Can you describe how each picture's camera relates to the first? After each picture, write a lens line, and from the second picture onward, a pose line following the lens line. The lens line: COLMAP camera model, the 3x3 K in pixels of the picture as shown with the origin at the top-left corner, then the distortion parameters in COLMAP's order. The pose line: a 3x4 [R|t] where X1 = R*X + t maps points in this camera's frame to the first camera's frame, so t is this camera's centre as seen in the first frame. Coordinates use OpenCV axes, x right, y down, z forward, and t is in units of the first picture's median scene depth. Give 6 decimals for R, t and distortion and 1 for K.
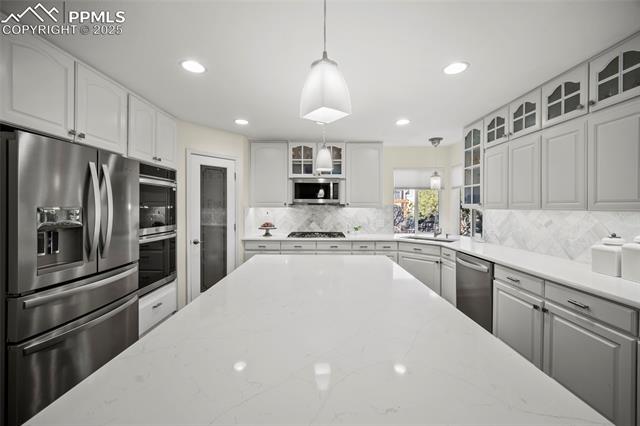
lens RADIAL K [[255.2, 0, 321.4], [0, 255.2, 208.3], [0, 0, 1]] dist [-0.008152, 0.002532]
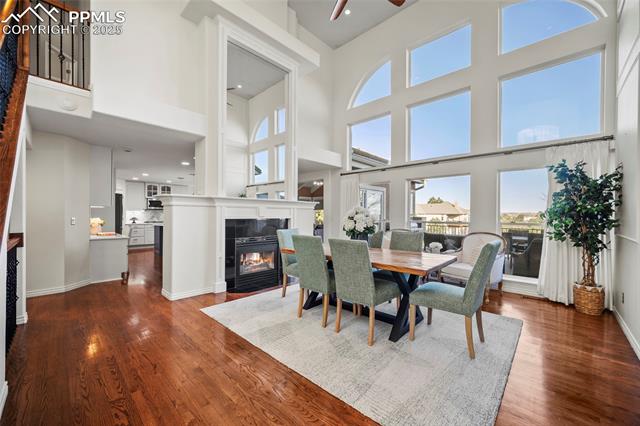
lens RADIAL K [[255.2, 0, 318.1], [0, 255.2, 216.6], [0, 0, 1]] dist [-0.008152, 0.002532]
pose [[0.694644, -0.004934, 0.719336, -0.843202], [0.002406, 0.999987, 0.004535, 0.051573], [-0.719349, -0.001419, 0.694647, -2.103991]]
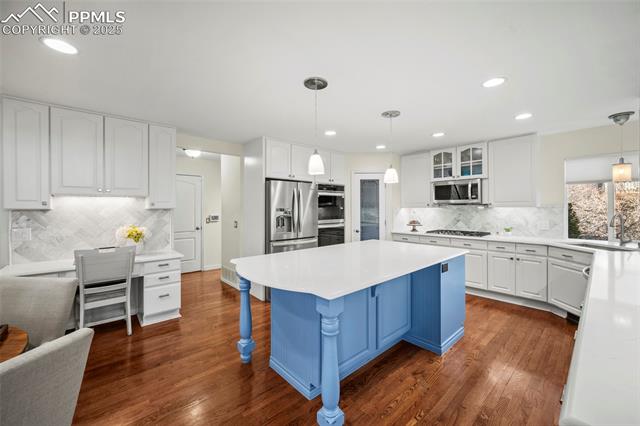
lens RADIAL K [[255.2, 0, 317.0], [0, 255.2, 208.6], [0, 0, 1]] dist [-0.008152, 0.002532]
pose [[0.663064, -0.004097, -0.748552, 0.469559], [0.004974, 0.999987, -0.001066, -0.000109], [0.748546, -0.003017, 0.663076, -0.180696]]
